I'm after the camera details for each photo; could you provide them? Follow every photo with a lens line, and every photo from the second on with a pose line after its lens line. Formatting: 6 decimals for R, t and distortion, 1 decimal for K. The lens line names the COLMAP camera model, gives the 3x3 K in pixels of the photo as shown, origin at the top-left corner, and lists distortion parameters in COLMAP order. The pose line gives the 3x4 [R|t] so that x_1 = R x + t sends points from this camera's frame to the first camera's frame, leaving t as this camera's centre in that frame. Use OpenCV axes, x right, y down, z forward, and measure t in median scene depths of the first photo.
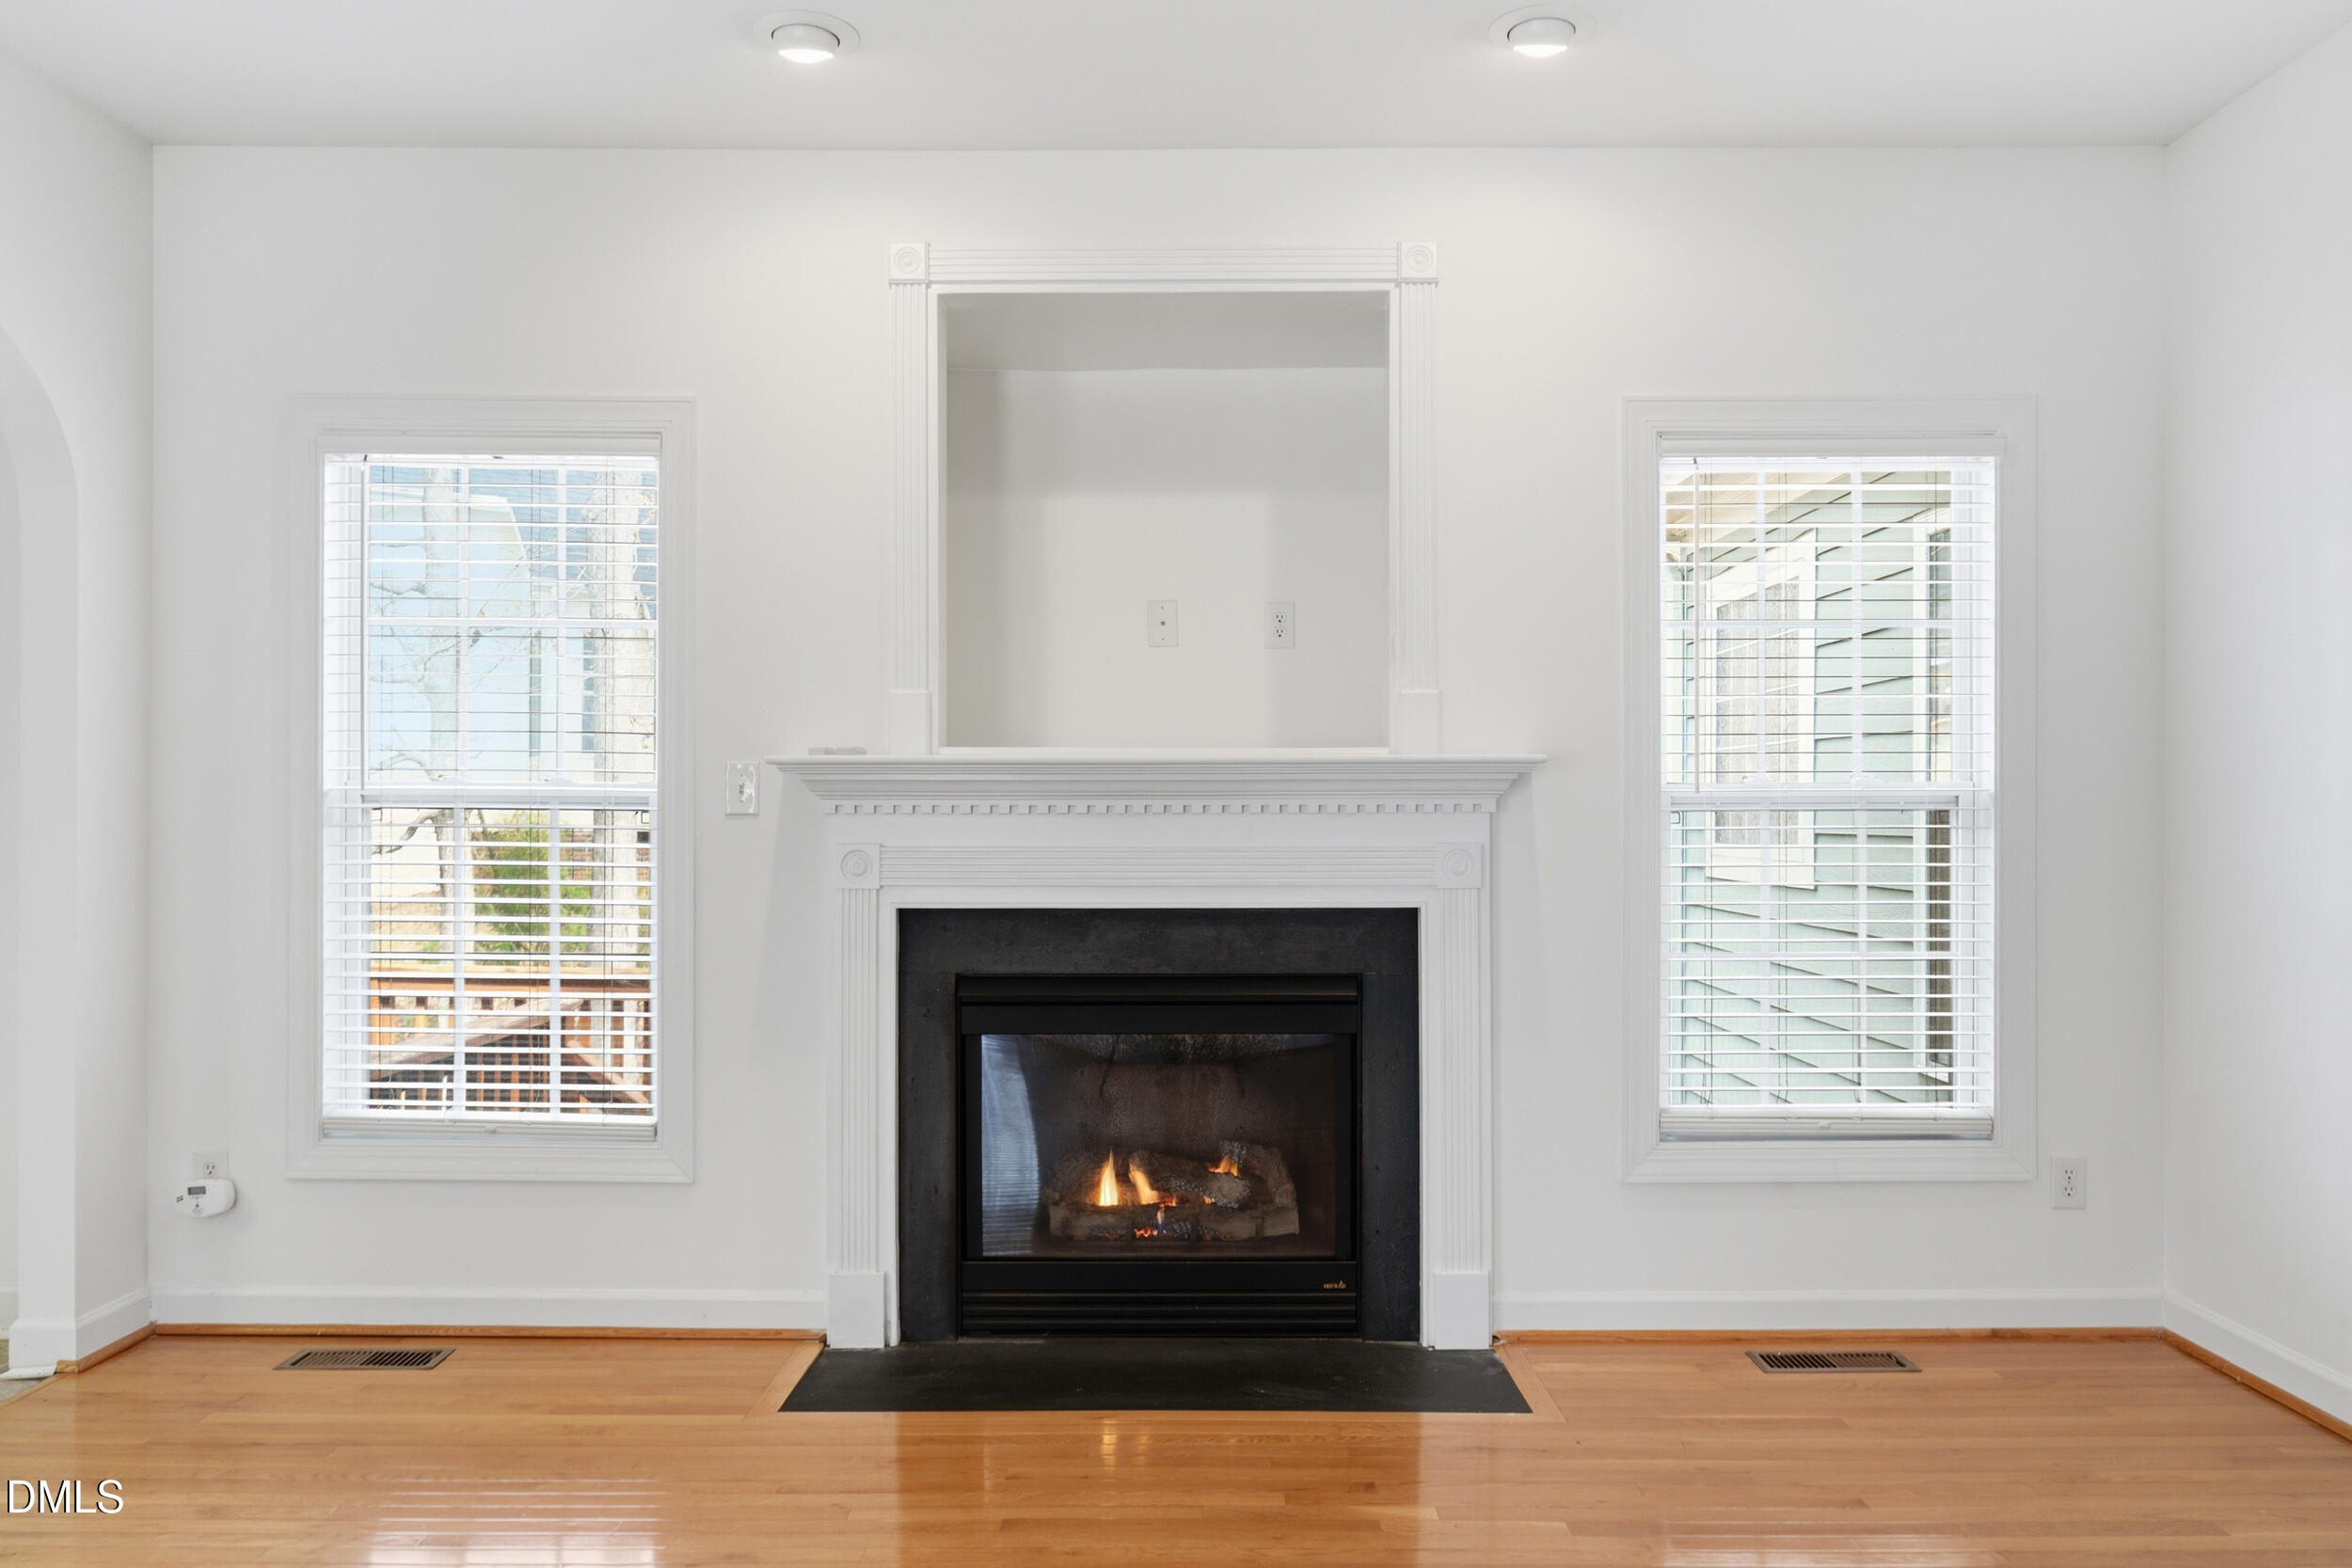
lens RADIAL K [[1713.4, 0, 1181.8], [0, 1713.4, 818.2], [0, 0, 1]] dist [-0.005253, -0.008551]
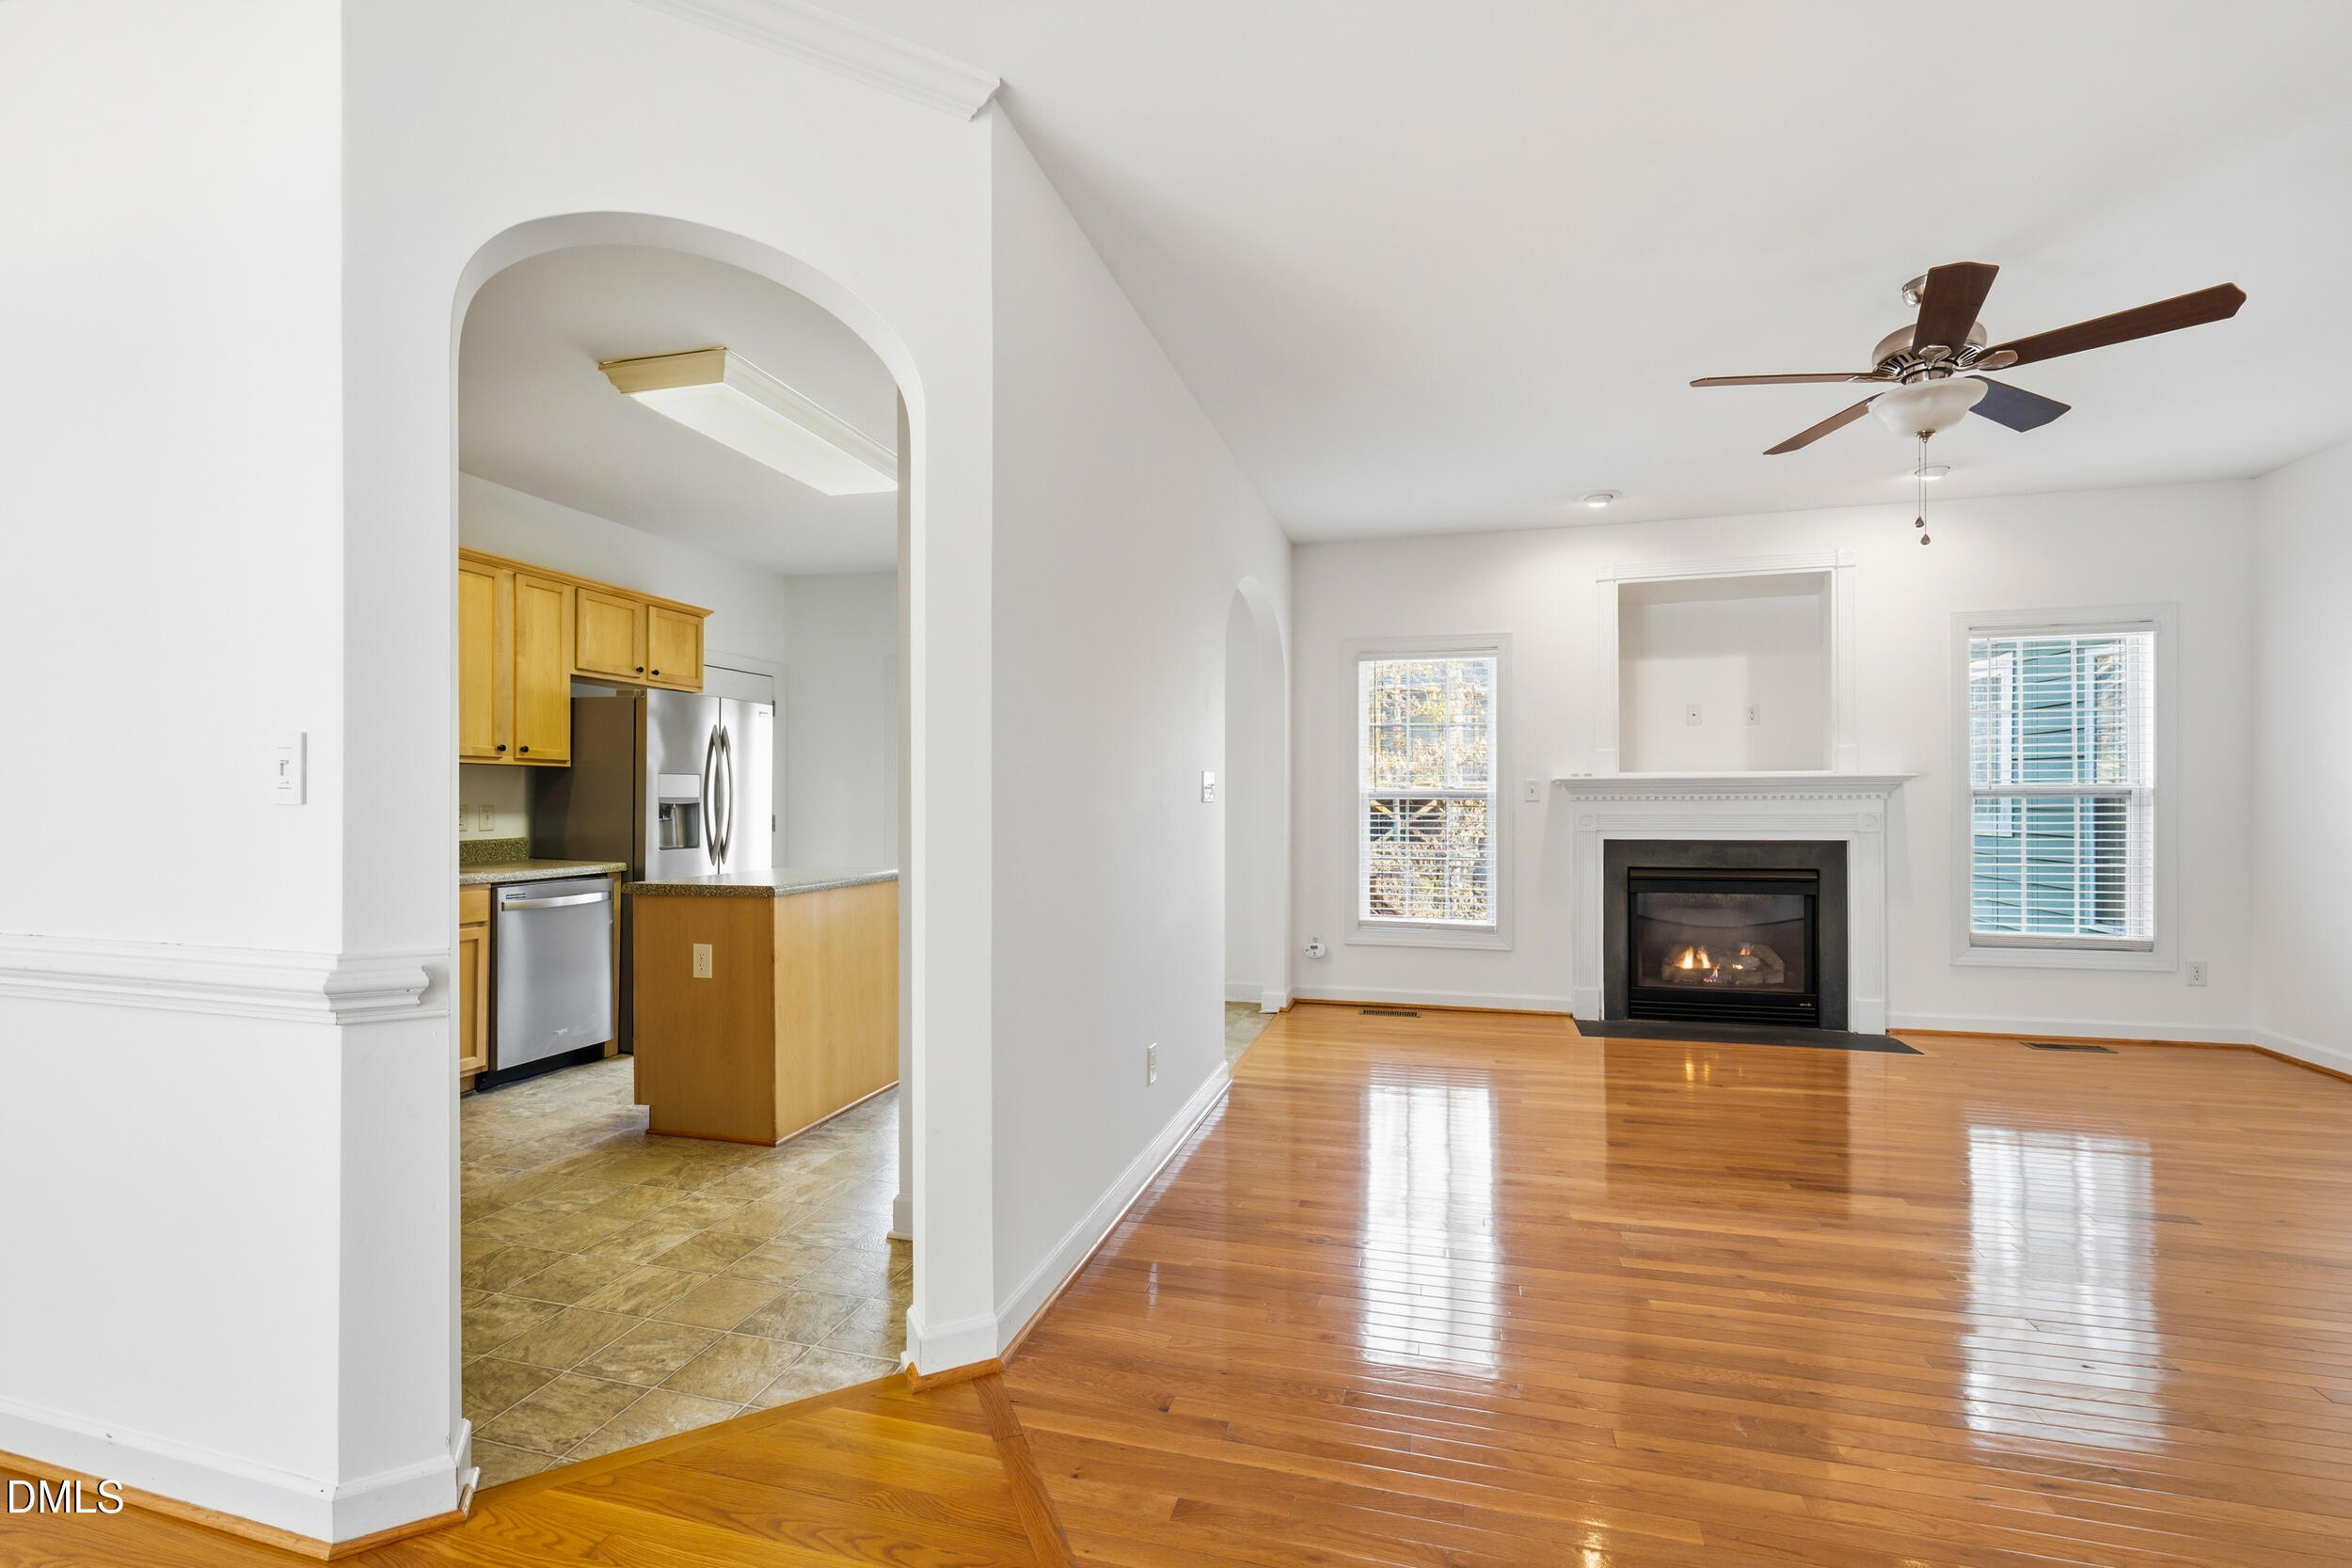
lens RADIAL K [[1005.3, 0, 1179.5], [0, 1005.3, 803.8], [0, 0, 1]] dist [-0.003106, -0.000391]
pose [[0.964720, -0.003263, -0.263259, -0.367887], [0.004462, 0.999982, 0.003958, -0.006524], [0.263241, -0.004993, 0.964717, -0.525044]]
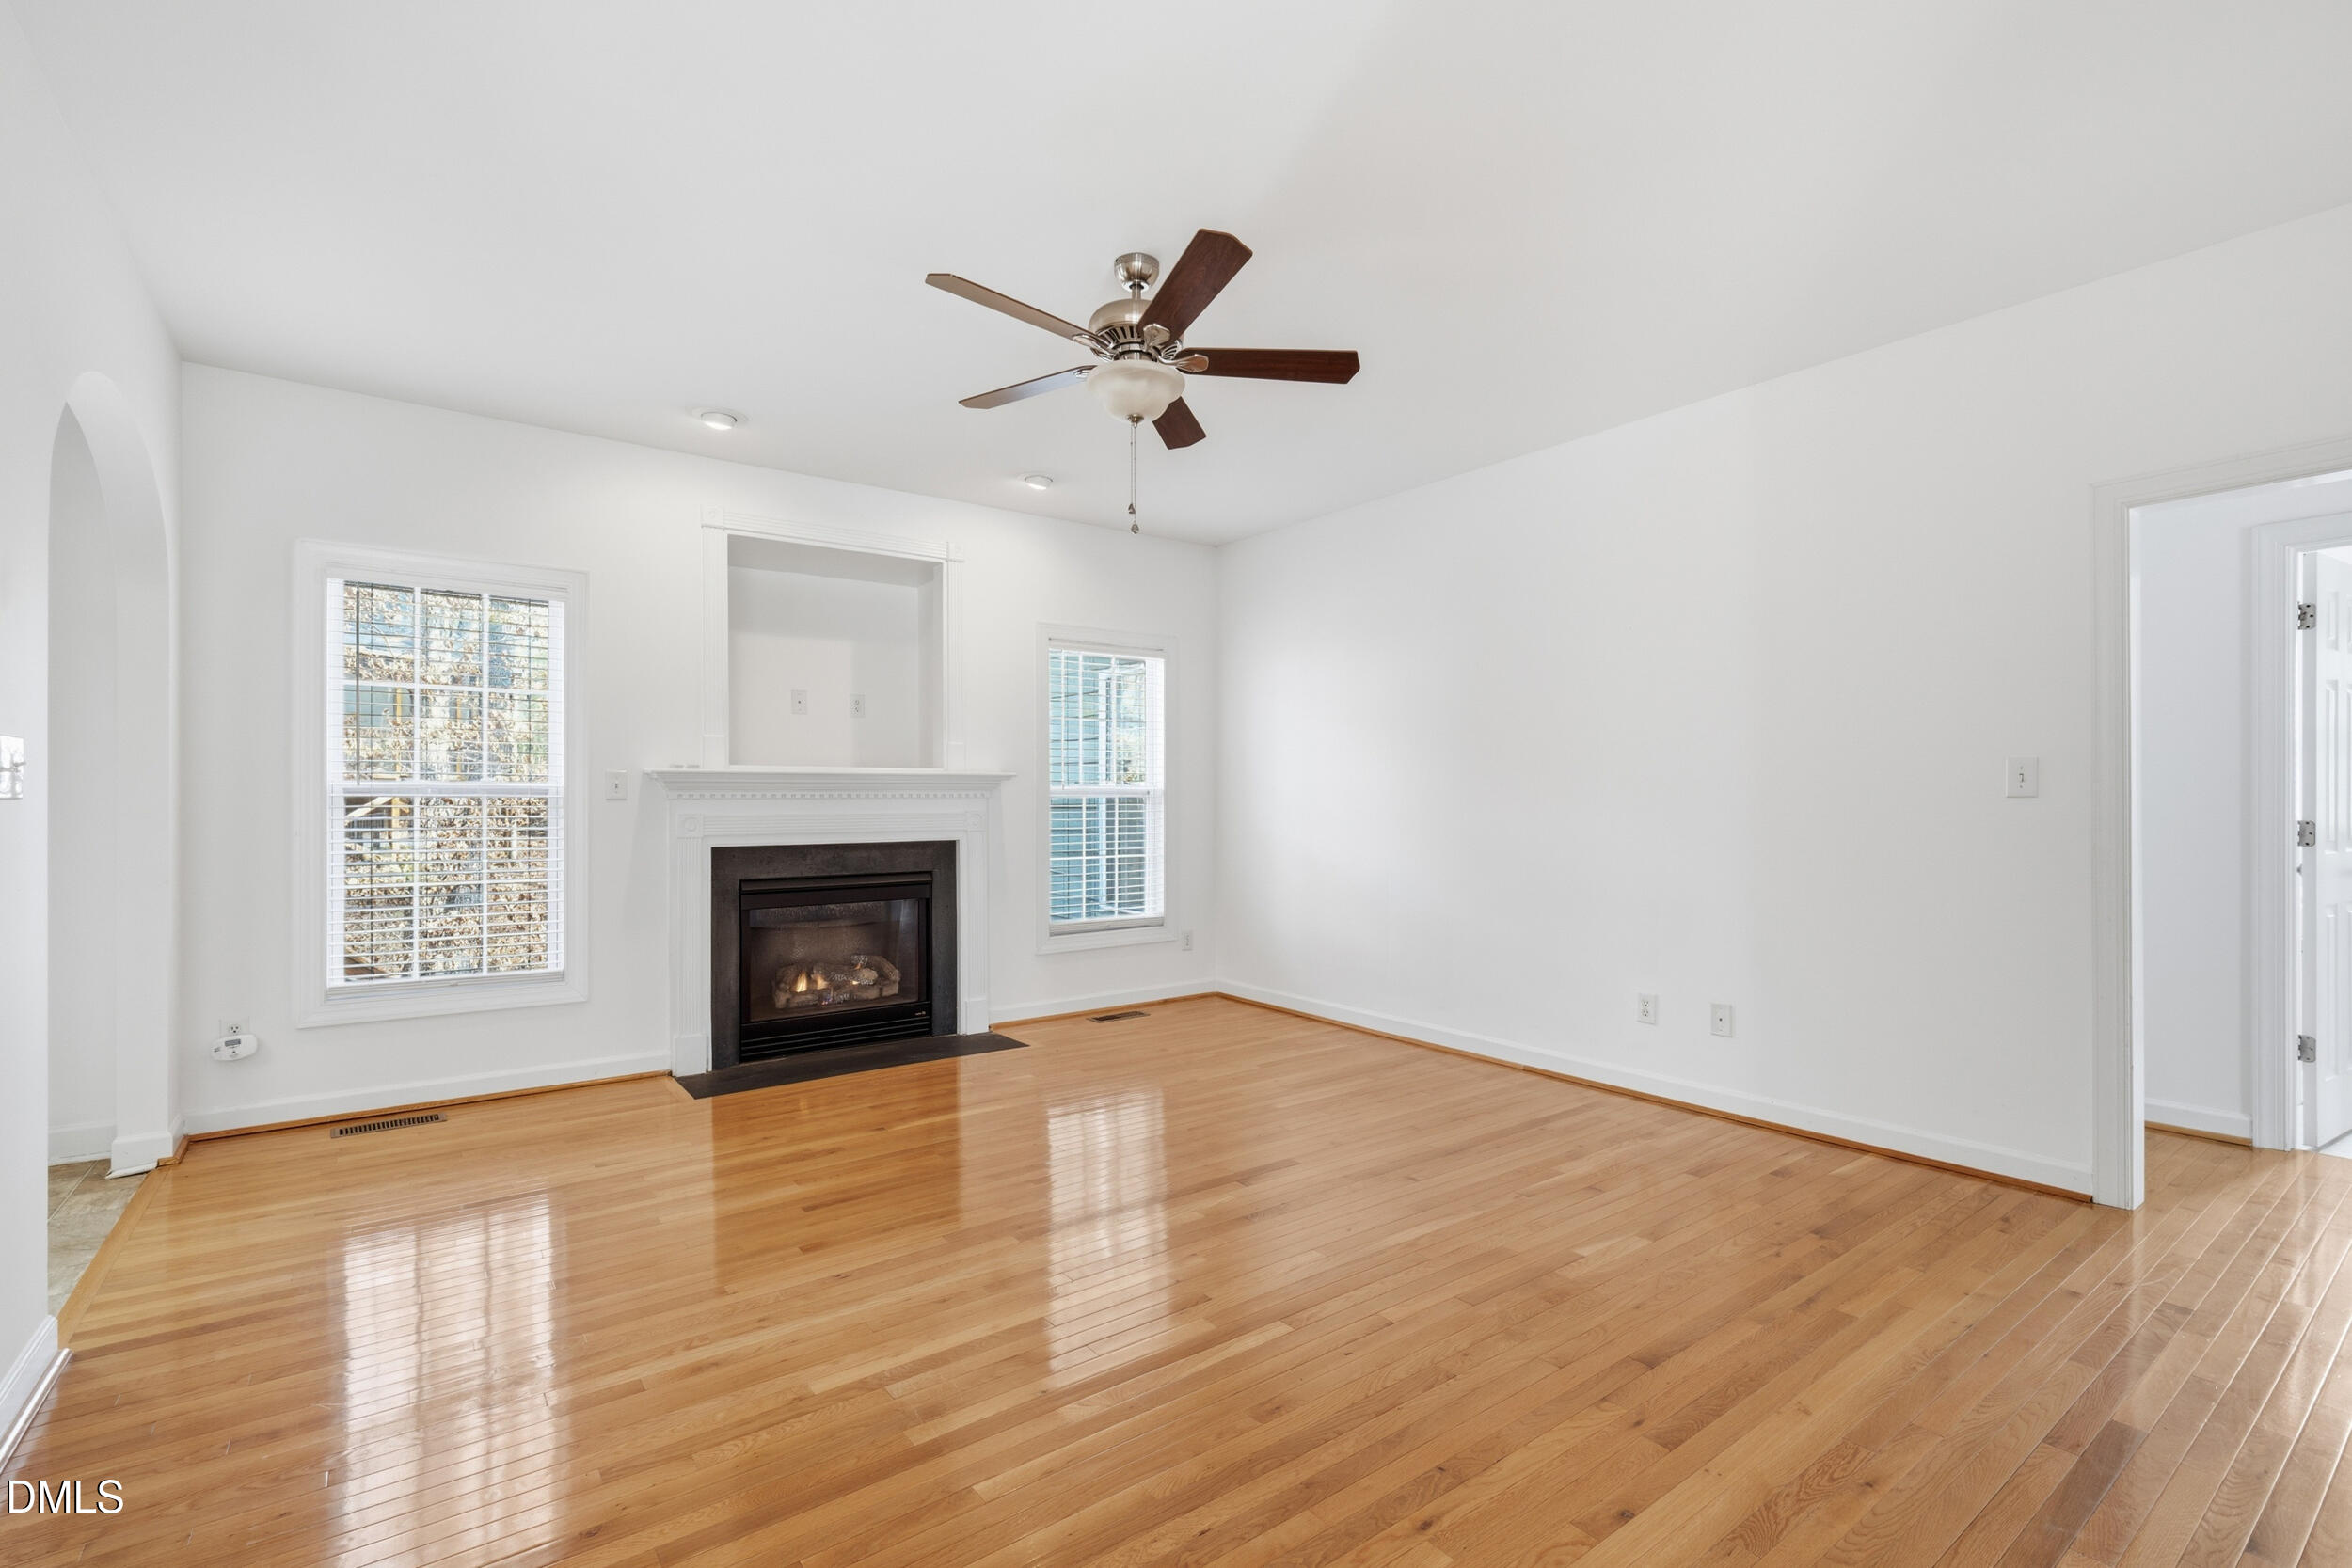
lens RADIAL K [[1066.2, 0, 1172.4], [0, 1066.2, 793.4], [0, 0, 1]] dist [0.001086, 0.000380]
pose [[0.803769, 0.000323, 0.594942, -0.463462], [0.001619, 0.999995, -0.002730, -0.004448], [-0.594940, 0.003158, 0.803764, -0.288415]]
